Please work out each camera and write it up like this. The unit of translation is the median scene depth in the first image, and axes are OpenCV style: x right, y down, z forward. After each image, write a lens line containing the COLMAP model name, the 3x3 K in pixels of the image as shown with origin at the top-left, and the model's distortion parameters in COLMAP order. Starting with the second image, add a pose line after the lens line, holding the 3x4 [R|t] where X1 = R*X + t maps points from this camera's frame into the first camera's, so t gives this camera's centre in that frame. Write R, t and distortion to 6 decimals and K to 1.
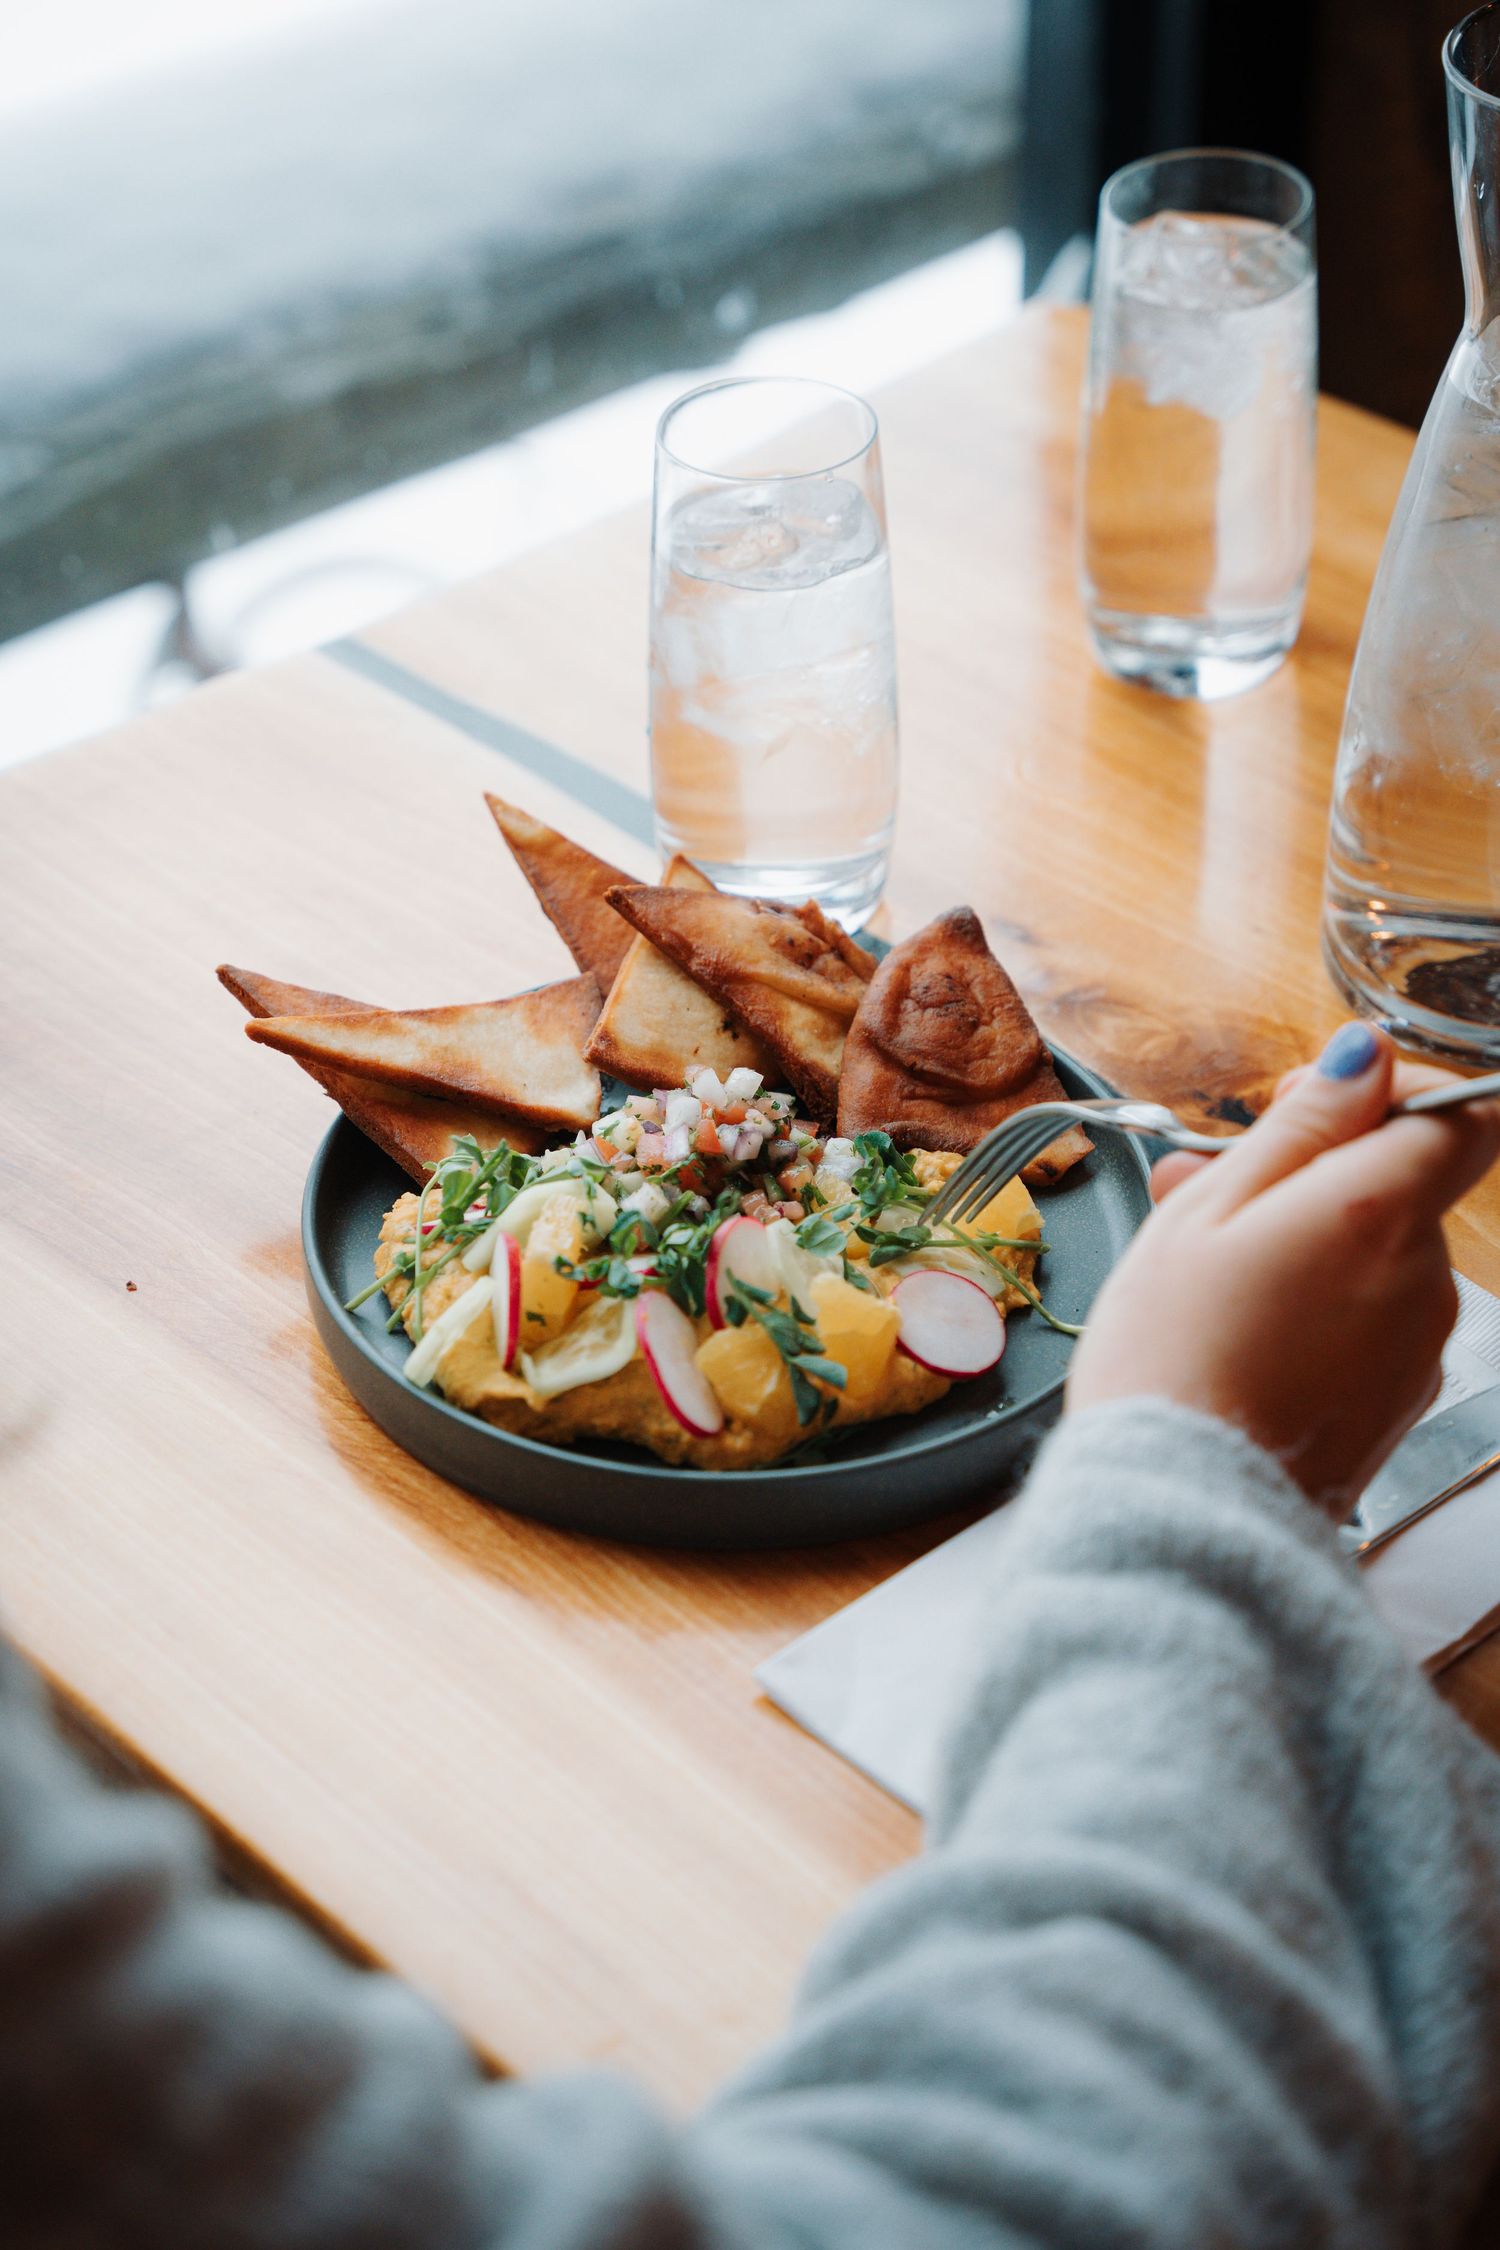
lens RADIAL K [[4177.2, 0, 750.1], [0, 4177.2, 1125.1], [0, 0, 1]] dist [0.017961, 0.000000]
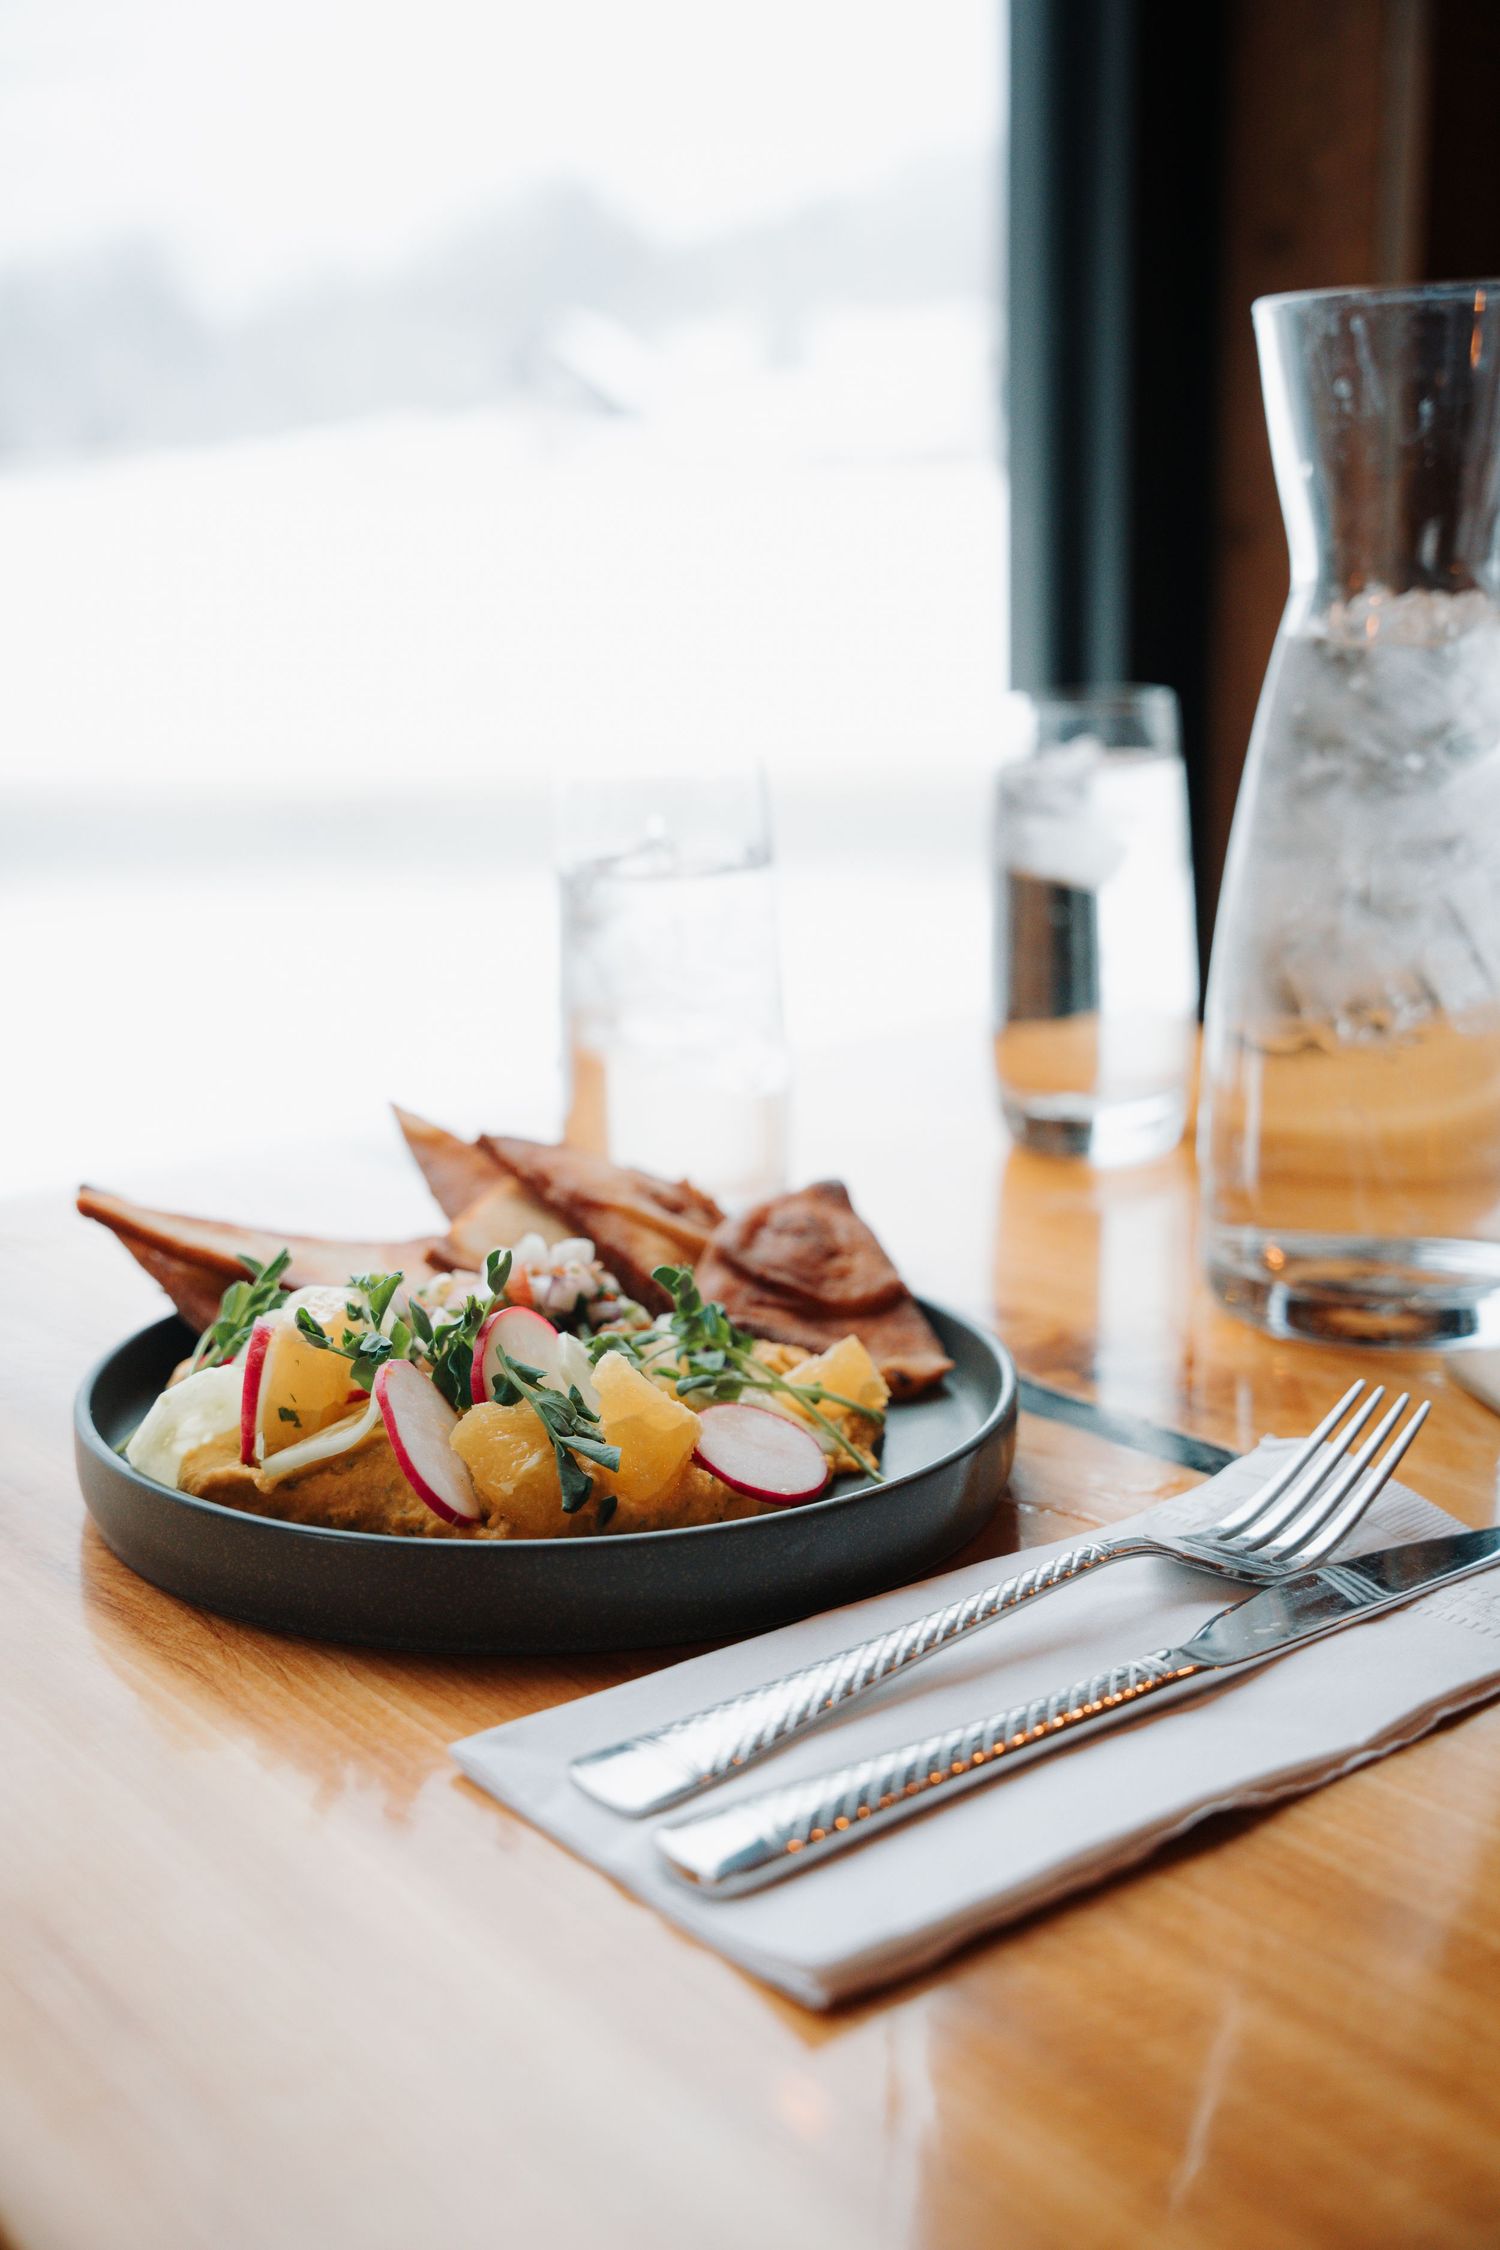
lens RADIAL K [[2490.3, 0, 750.8], [0, 2490.3, 1124.4], [0, 0, 1]] dist [-0.001935, 0.000000]
pose [[0.996589, 0.005186, -0.082366, 0.089974], [-0.037732, 0.916237, -0.398855, 0.197348], [0.073398, 0.400602, 0.913307, 0.499656]]
